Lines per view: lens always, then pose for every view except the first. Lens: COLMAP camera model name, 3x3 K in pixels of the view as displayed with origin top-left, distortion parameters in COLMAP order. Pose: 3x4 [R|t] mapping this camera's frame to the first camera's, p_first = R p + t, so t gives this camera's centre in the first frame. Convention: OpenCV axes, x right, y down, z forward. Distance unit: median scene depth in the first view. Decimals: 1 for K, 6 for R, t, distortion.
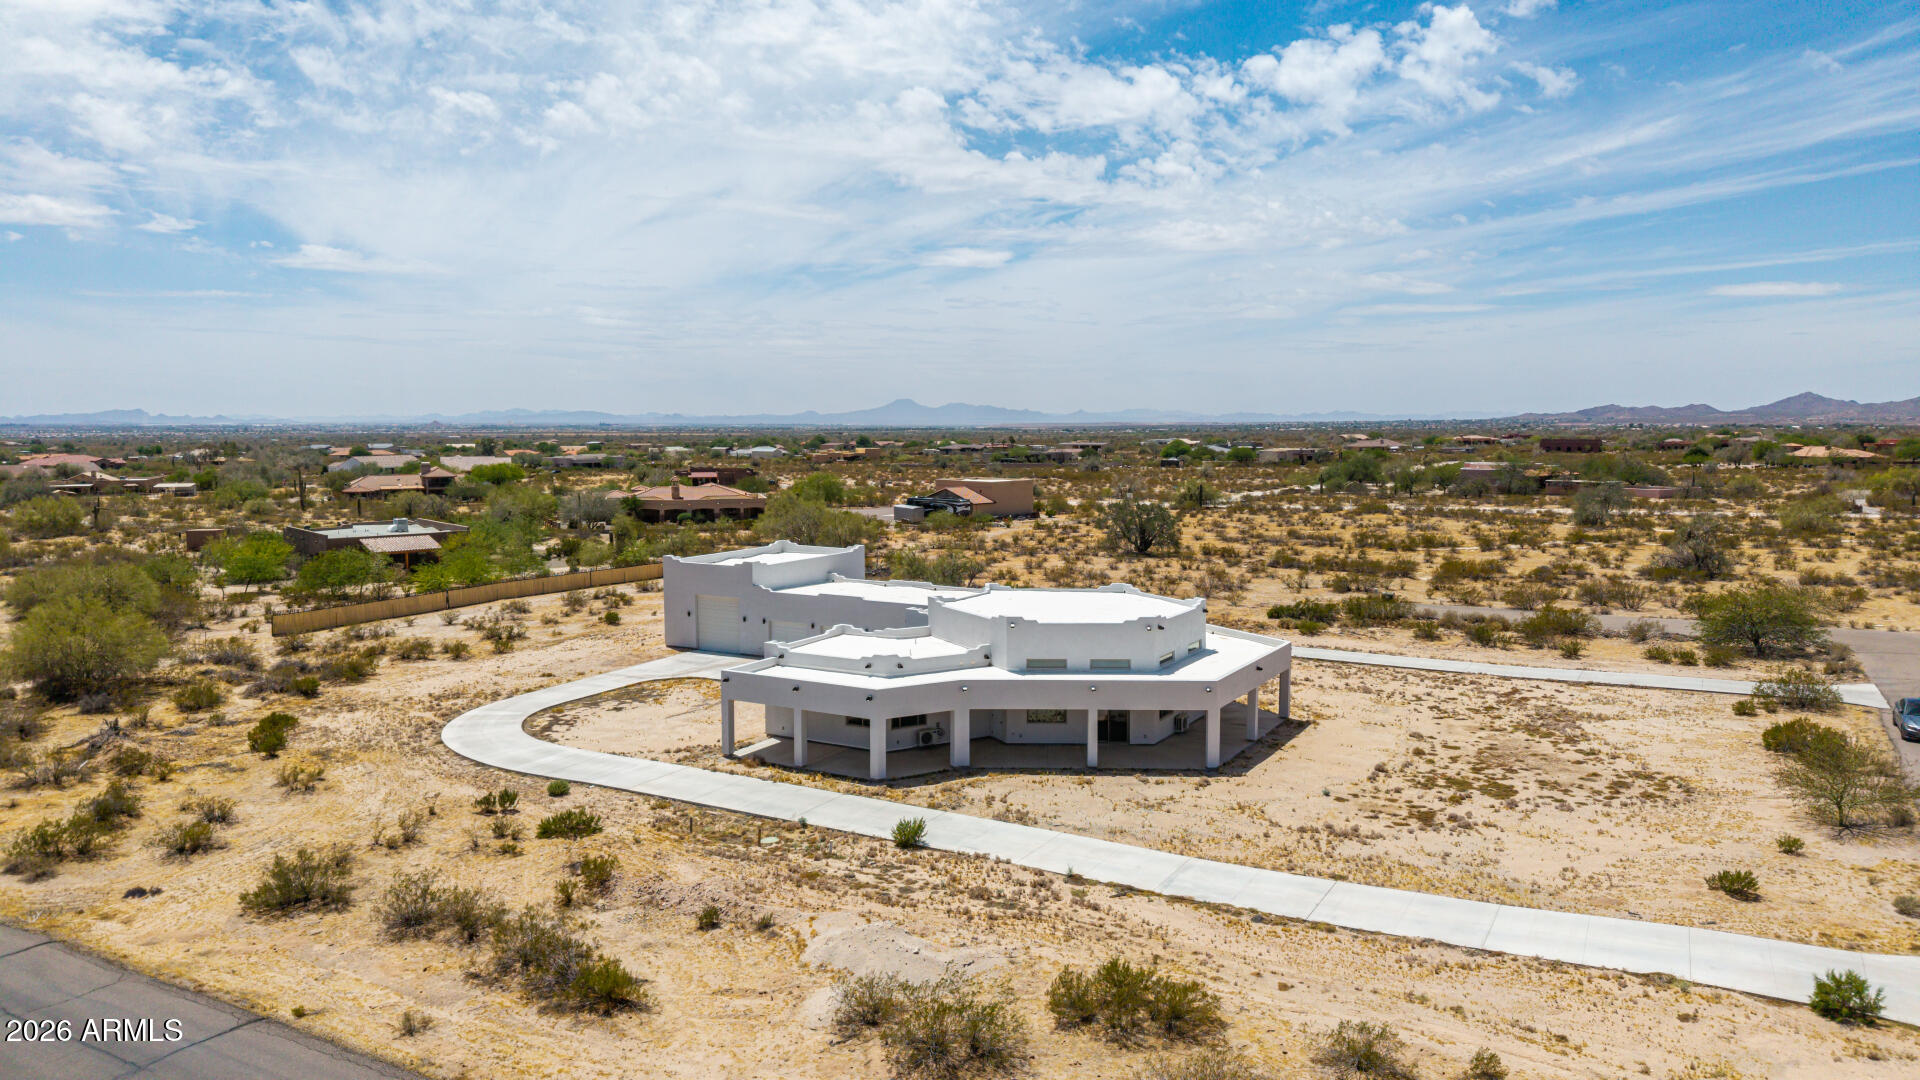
lens RADIAL K [[1325.4, 0, 947.4], [0, 1325.4, 526.6], [0, 0, 1]] dist [0.000667, 0.006103]
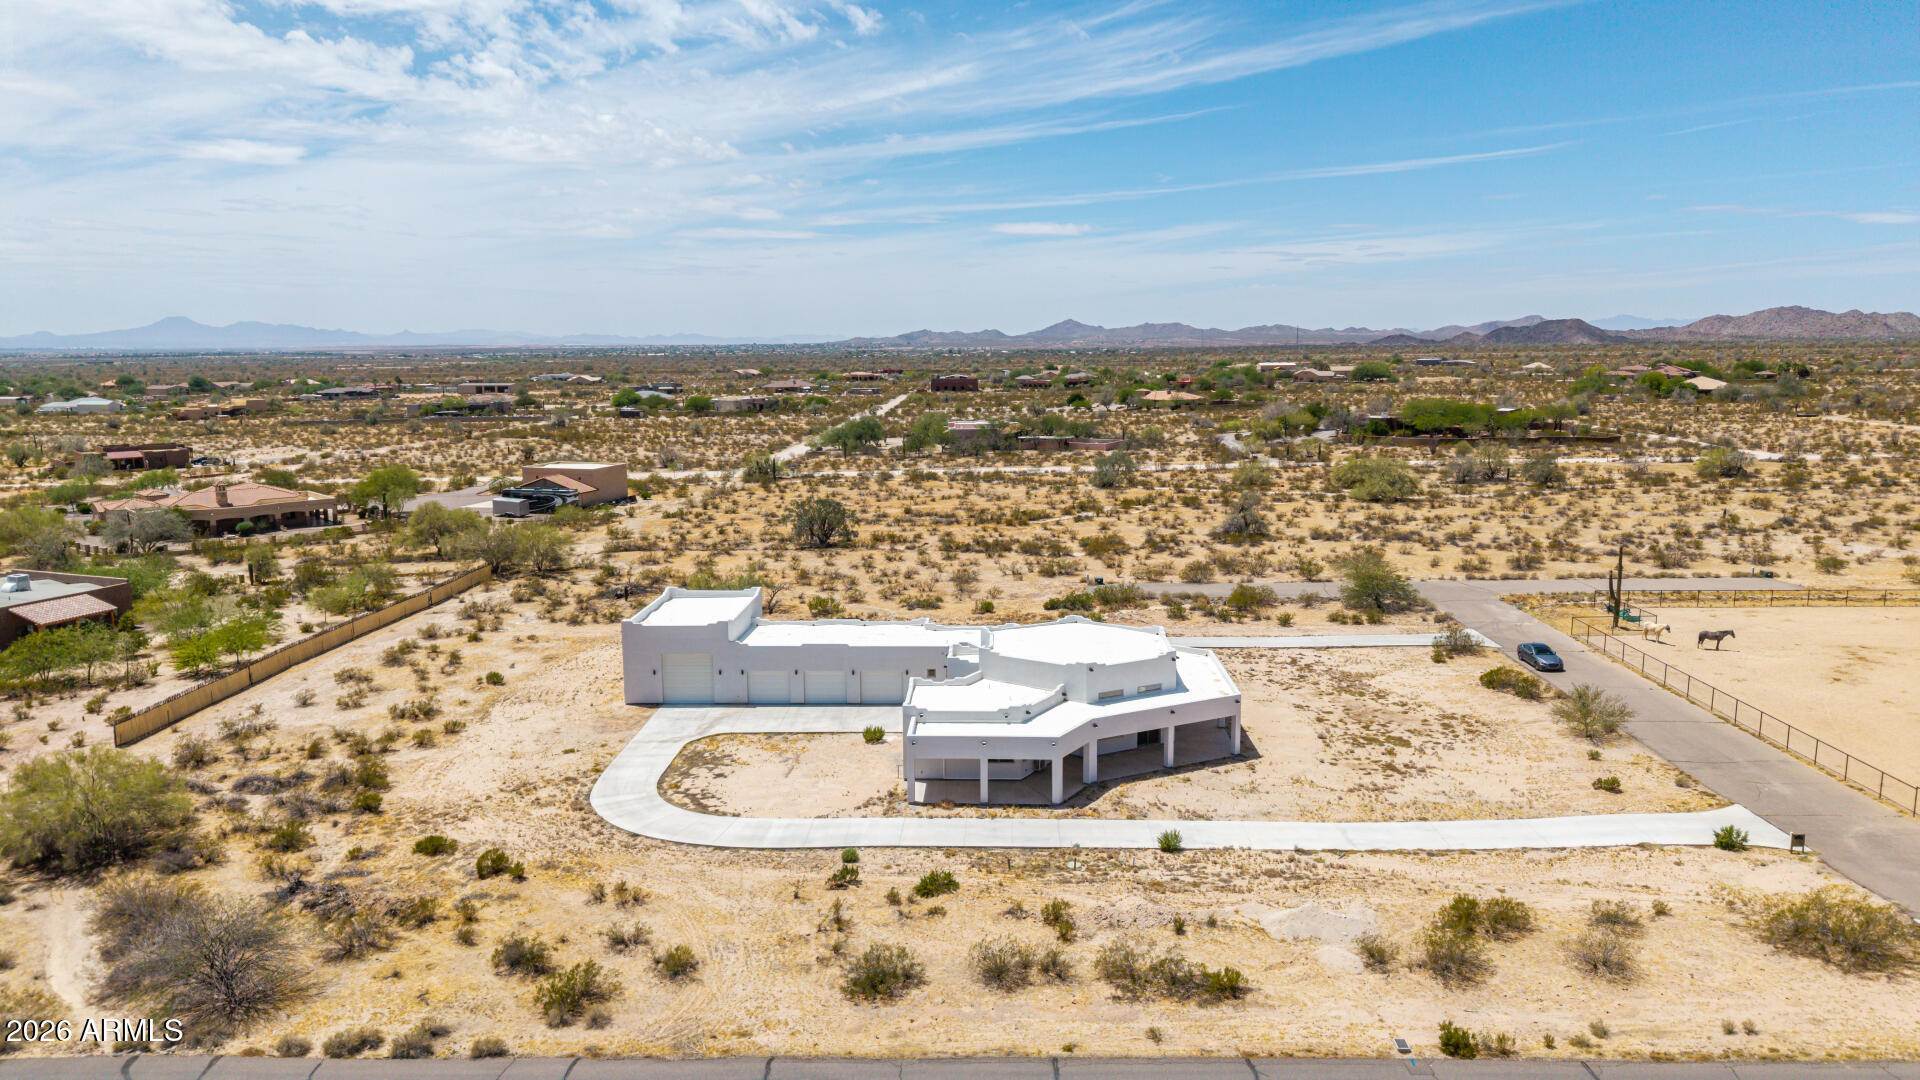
lens RADIAL K [[1348.7, 0, 946.3], [0, 1348.7, 541.6], [0, 0, 1]] dist [0.007765, -0.002310]
pose [[0.869980, -0.080505, 0.486471, -0.294855], [0.042546, 0.995158, 0.088600, -0.073117], [-0.491248, -0.056383, 0.869193, -0.040263]]
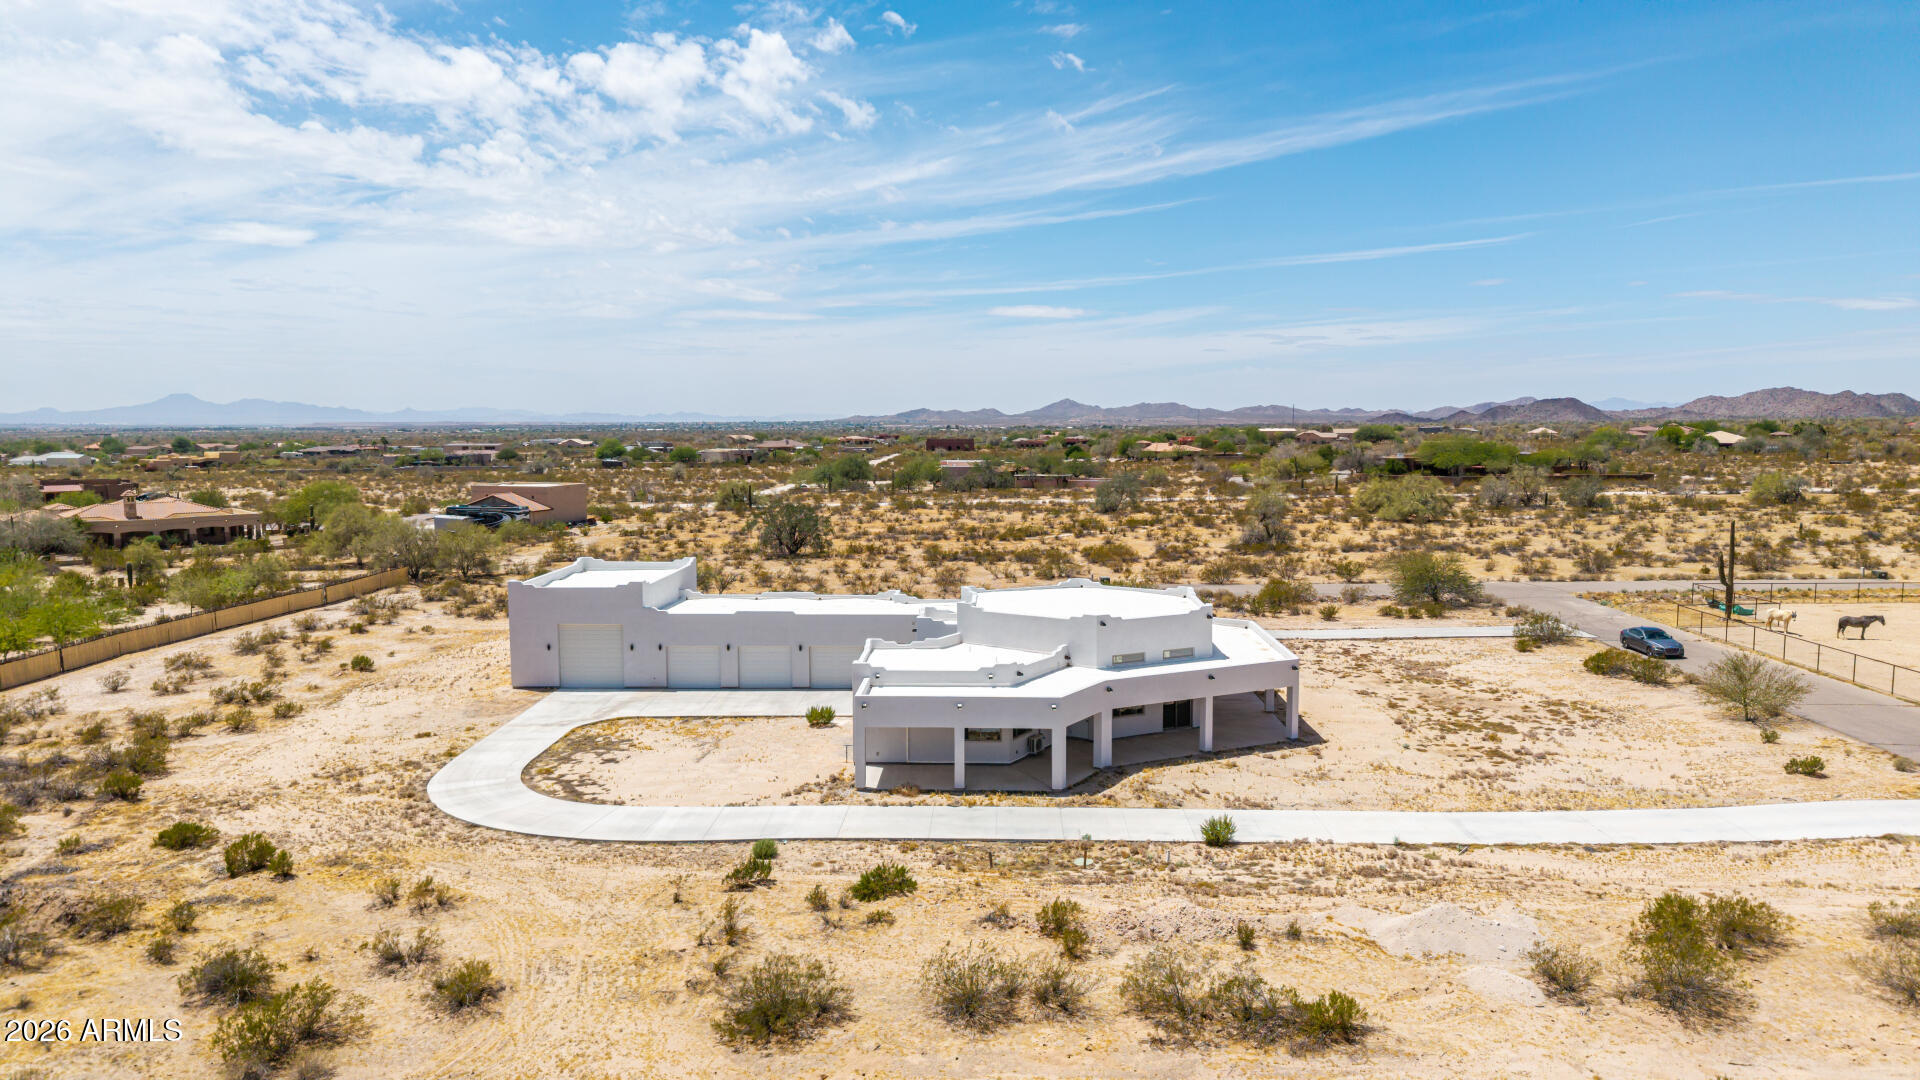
lens RADIAL K [[1325.4, 0, 947.4], [0, 1325.4, 526.6], [0, 0, 1]] dist [0.000667, 0.006103]
pose [[0.869750, -0.038613, 0.491981, -0.223626], [0.038993, 0.999194, 0.009488, -0.005746], [-0.491951, 0.010932, 0.870555, 0.070441]]
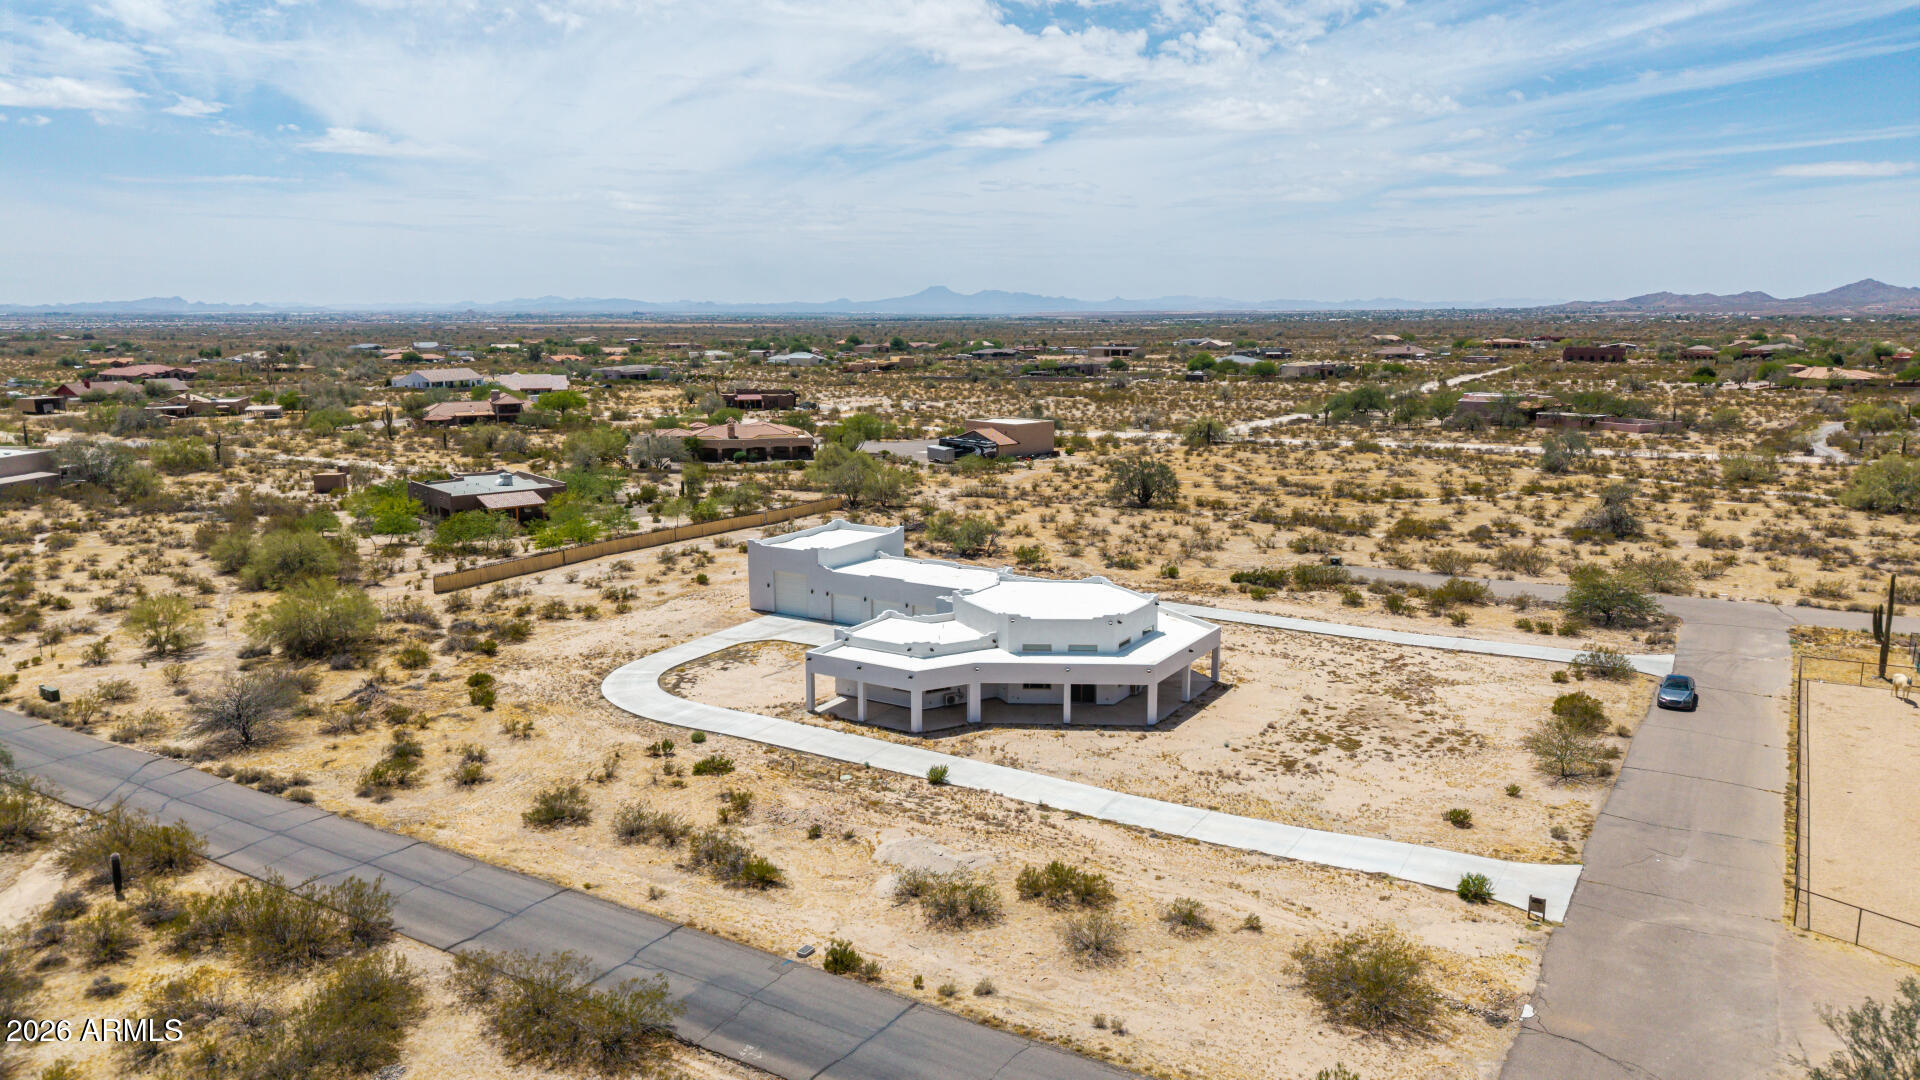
lens RADIAL K [[1343.4, 0, 932.3], [0, 1343.4, 543.1], [0, 0, 1]] dist [0.035695, -0.043246]
pose [[0.999294, 0.001775, -0.037539, 0.007188], [0.002020, 0.994903, 0.100818, -0.060530], [0.037527, -0.100822, 0.994196, -0.163005]]
